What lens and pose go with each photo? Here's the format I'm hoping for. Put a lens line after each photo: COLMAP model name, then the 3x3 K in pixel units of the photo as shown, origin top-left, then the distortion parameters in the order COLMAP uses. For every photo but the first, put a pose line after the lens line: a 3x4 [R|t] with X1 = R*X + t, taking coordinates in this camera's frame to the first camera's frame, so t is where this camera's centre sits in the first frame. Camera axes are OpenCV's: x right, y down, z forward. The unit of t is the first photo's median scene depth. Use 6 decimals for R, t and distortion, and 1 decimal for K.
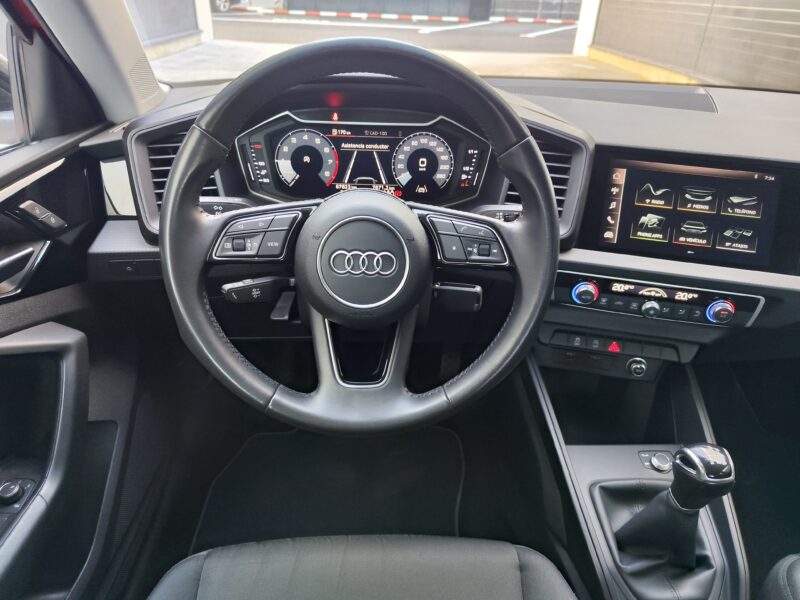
lens RADIAL K [[546.1, 0, 405.5], [0, 546.1, 297.7], [0, 0, 1]] dist [0.001609, 0.000589]
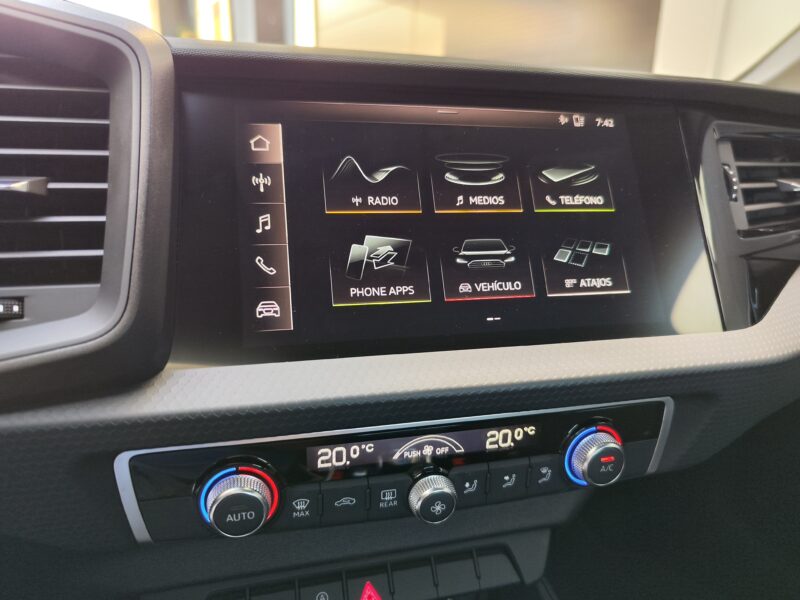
lens RADIAL K [[570.3, 0, 400.0], [0, 570.3, 300.0], [0, 0, 1]] dist [-0.006440, -0.001840]
pose [[0.904217, -0.152453, 0.398935, 0.306240], [0.224080, 0.964566, -0.139284, -0.054998], [-0.363565, 0.215336, 0.906339, 0.655881]]
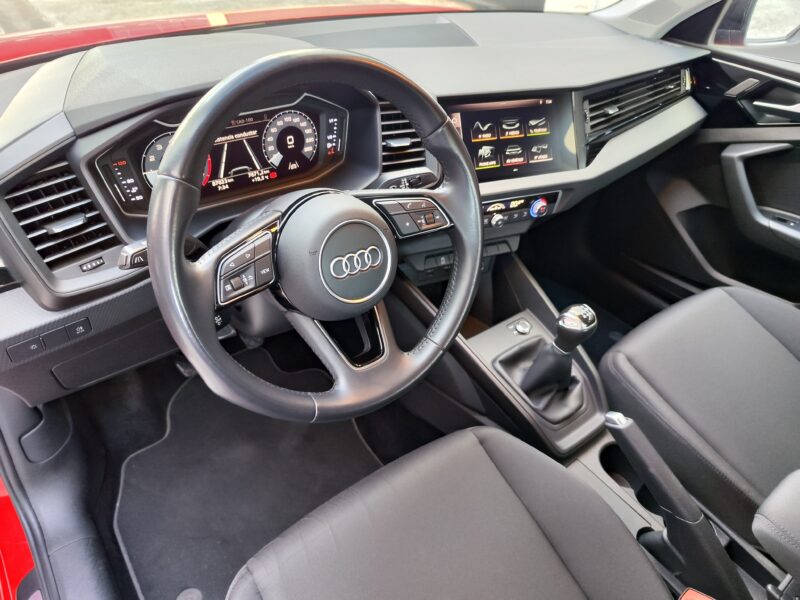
lens RADIAL K [[547.7, 0, 400.6], [0, 547.7, 301.5], [0, 0, 1]] dist [-0.003330, -0.001425]
pose [[0.820904, -0.343634, 0.456106, -0.391818], [0.257356, 0.935602, 0.241697, -0.171123], [-0.509789, -0.081028, 0.856475, 0.001270]]
